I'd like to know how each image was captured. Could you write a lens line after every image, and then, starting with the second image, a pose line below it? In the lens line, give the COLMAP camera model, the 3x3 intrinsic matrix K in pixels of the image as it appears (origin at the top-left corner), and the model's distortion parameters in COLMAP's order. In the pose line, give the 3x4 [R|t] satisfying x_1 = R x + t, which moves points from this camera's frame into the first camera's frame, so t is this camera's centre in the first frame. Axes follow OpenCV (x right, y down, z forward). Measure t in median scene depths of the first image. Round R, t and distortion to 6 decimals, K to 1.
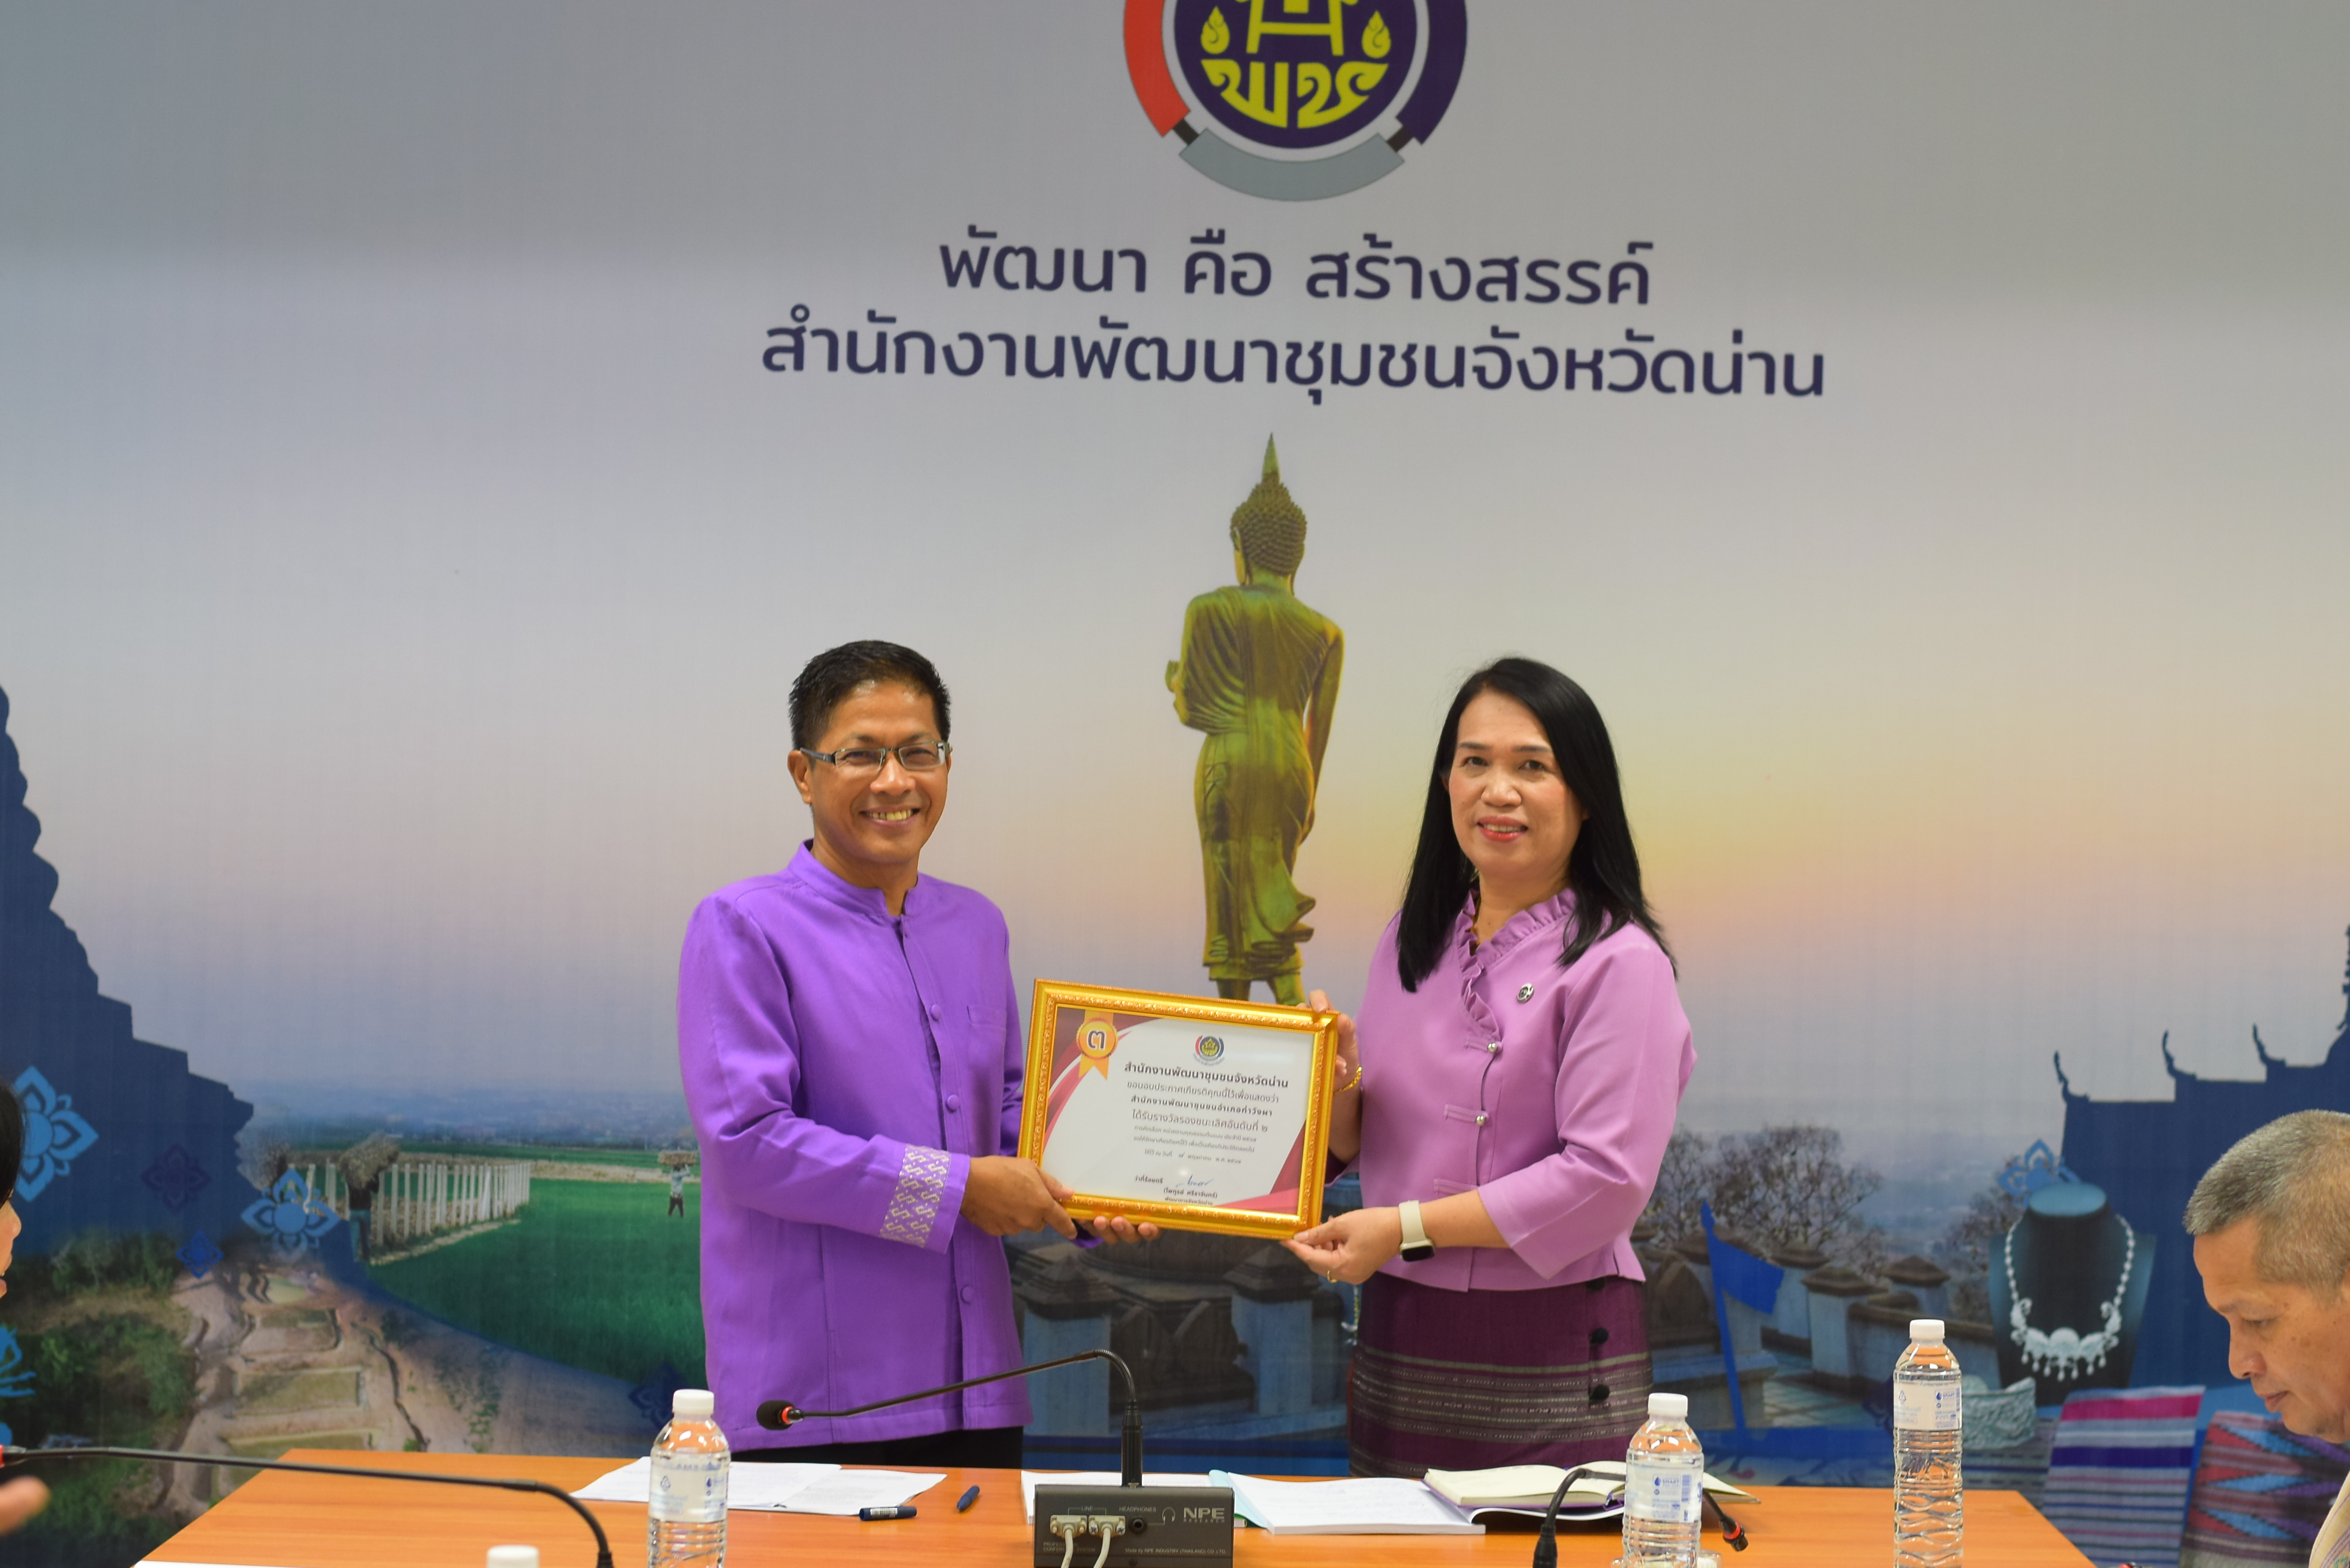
lens RADIAL K [[5359.0, 0, 1173.1], [0, 5359.0, 772.8], [0, 0, 1]] dist [0.004305, 0.000000]
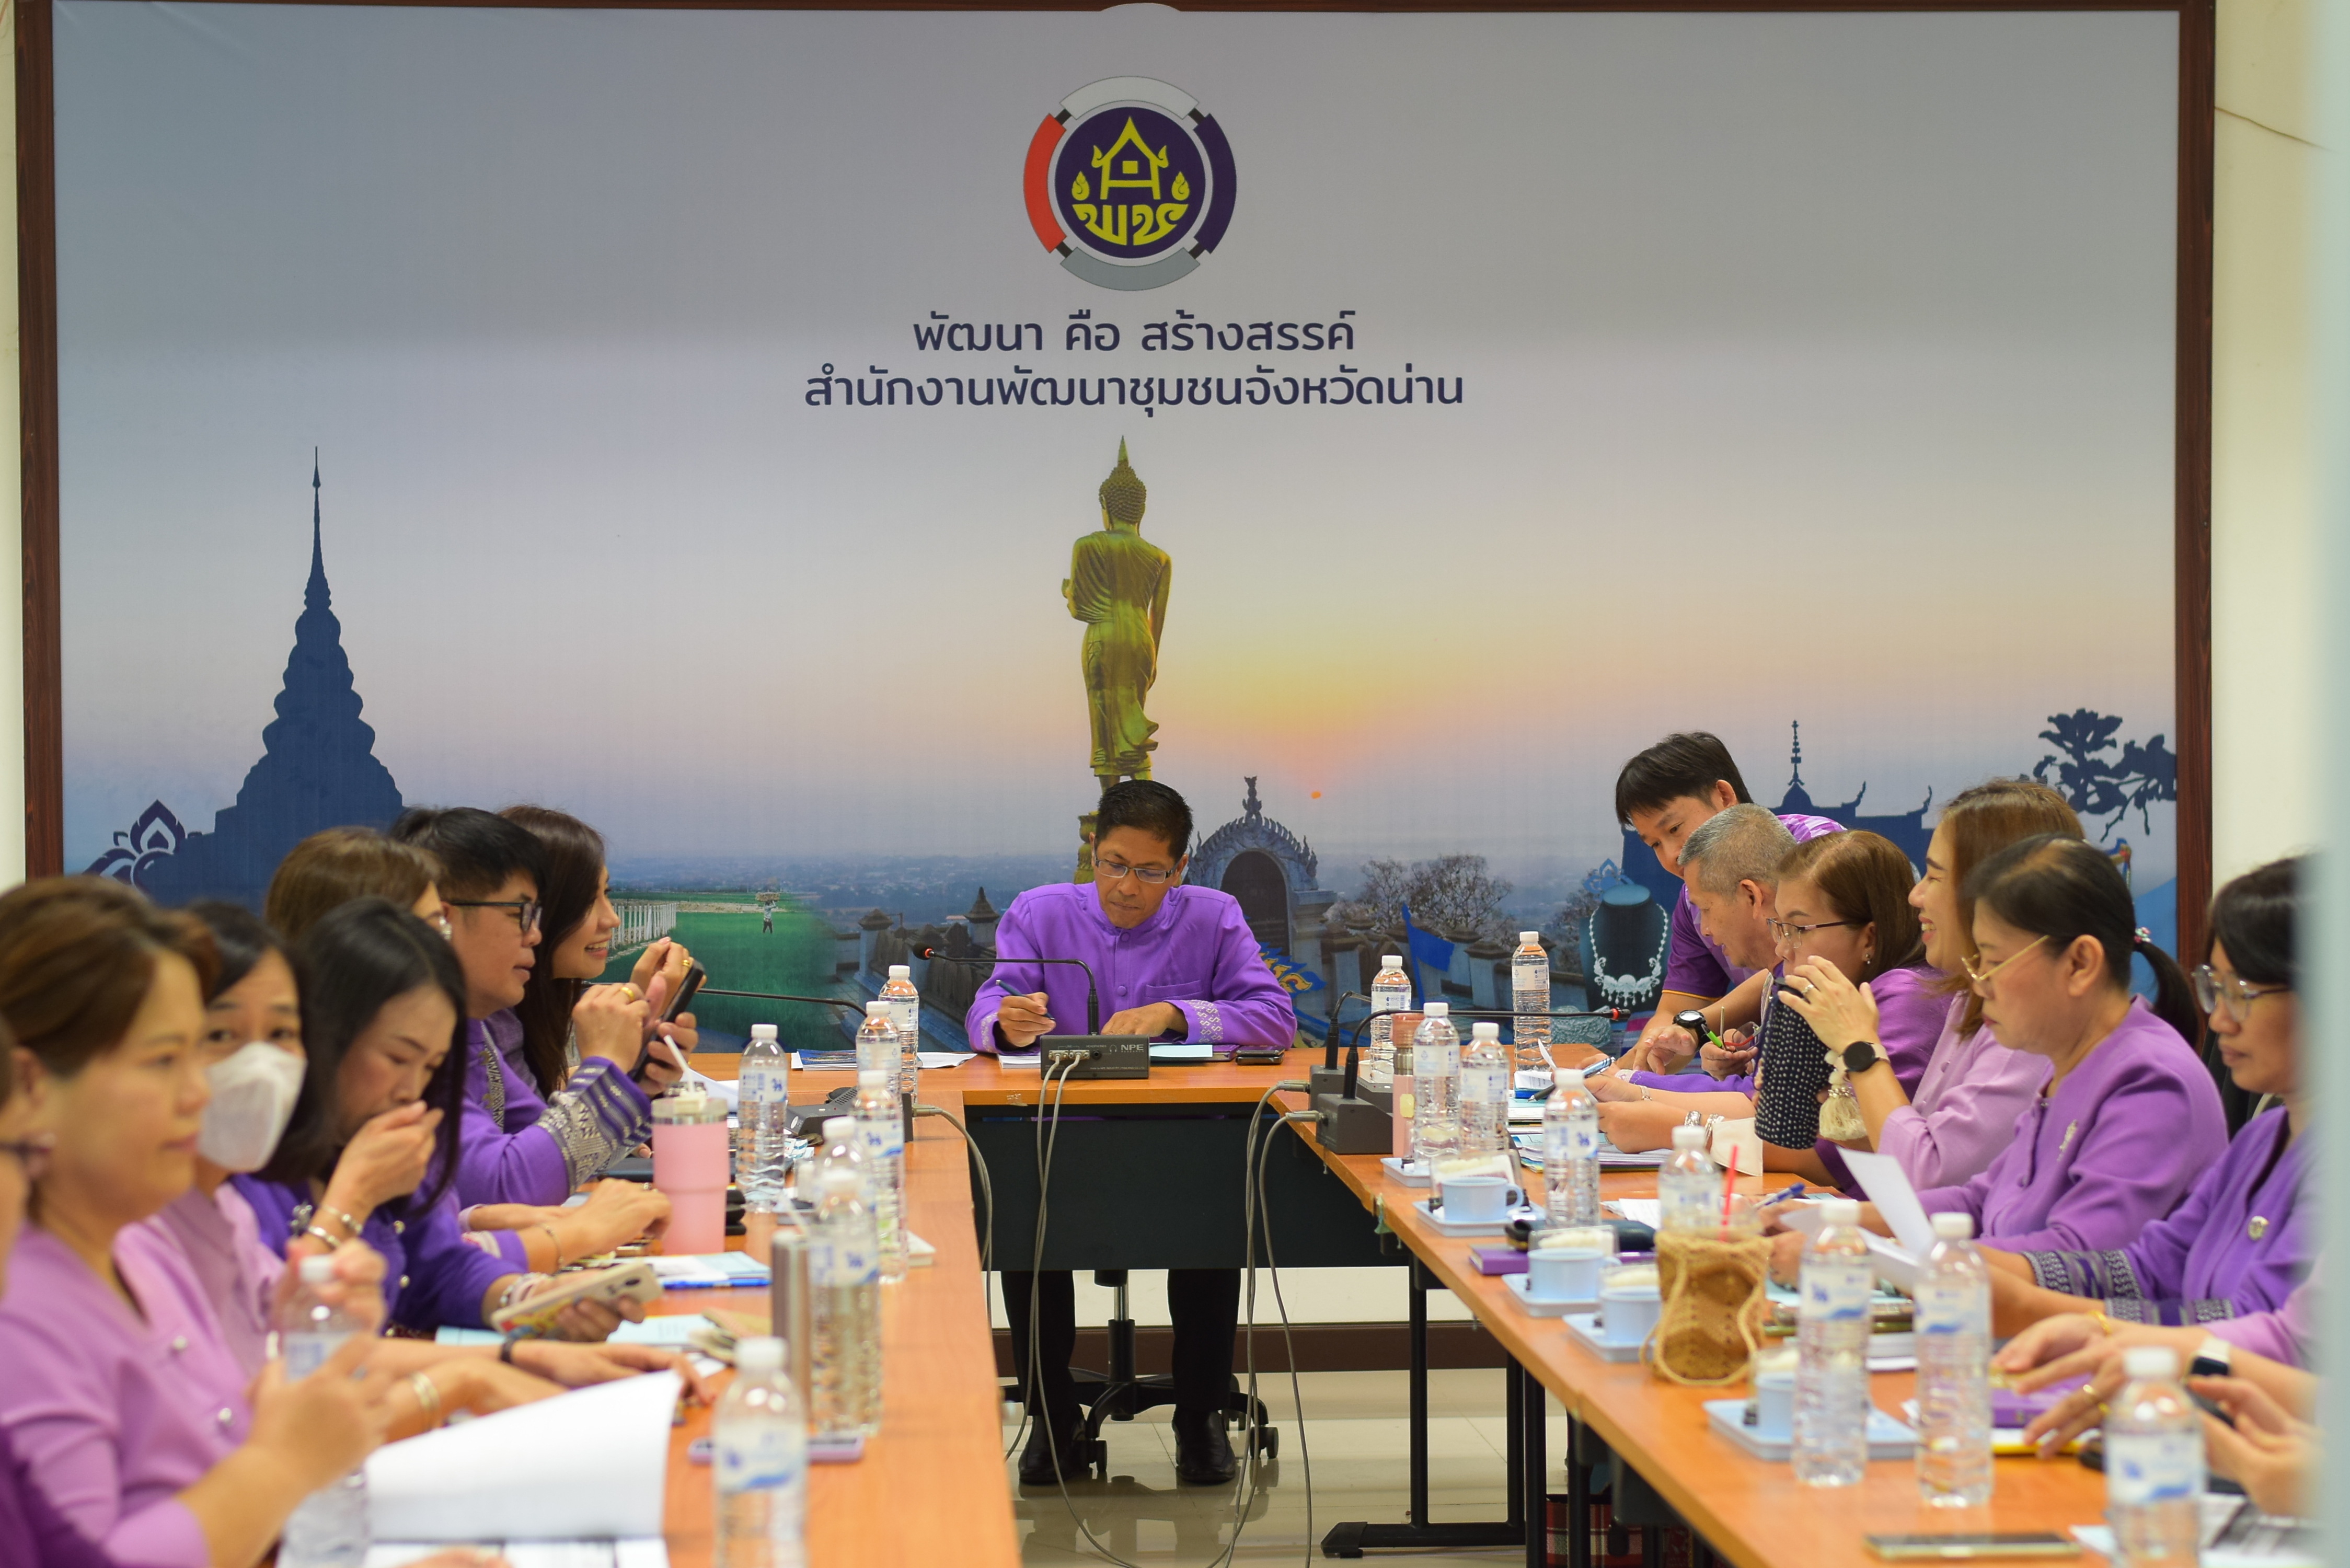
lens RADIAL K [[5359.0, 0, 1176.5], [0, 5359.0, 788.4], [0, 0, 1]] dist [0.004305, 0.000000]
pose [[0.997625, -0.031116, 0.061453, -0.067855], [0.029713, 0.999280, 0.023612, 0.005060], [-0.062143, -0.021730, 0.997831, -0.610680]]
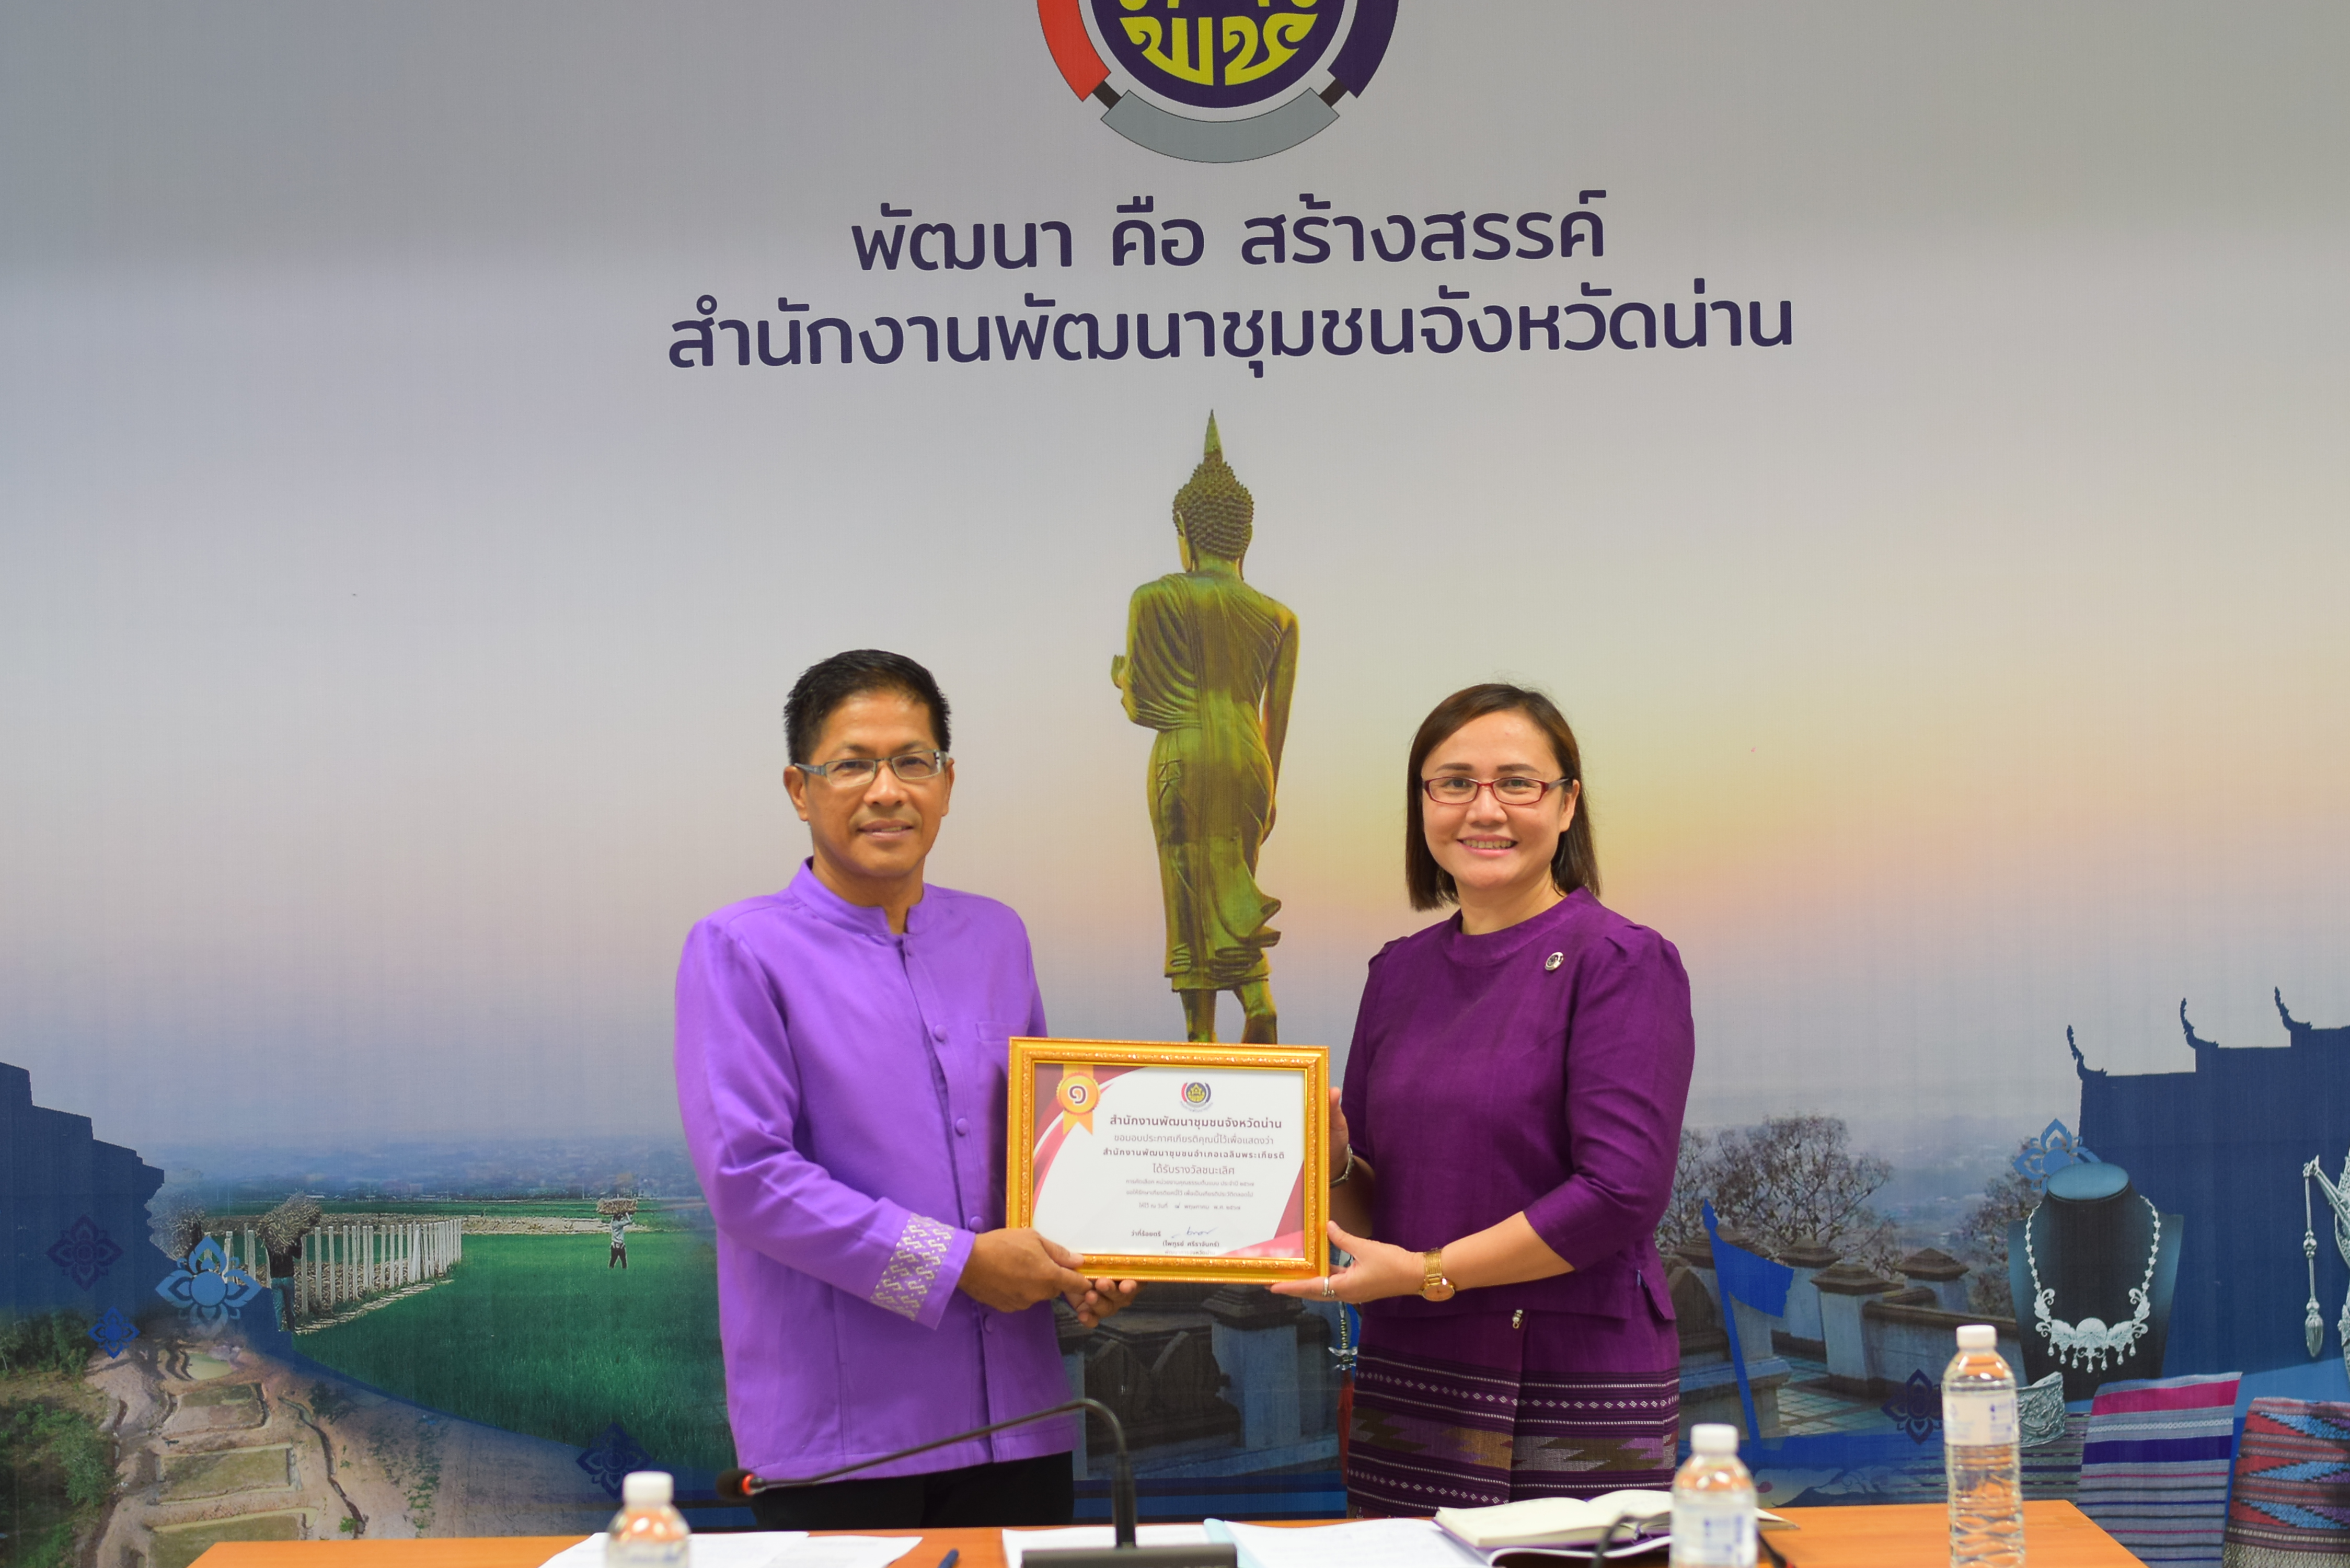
lens RADIAL K [[5359.0, 0, 1167.7], [0, 5359.0, 773.4], [0, 0, 1]] dist [0.004305, 0.000000]
pose [[0.998855, -0.045272, 0.015452, -0.006904], [0.045271, 0.998975, 0.000467, -0.000169], [-0.015457, 0.000233, 0.999881, 0.056241]]
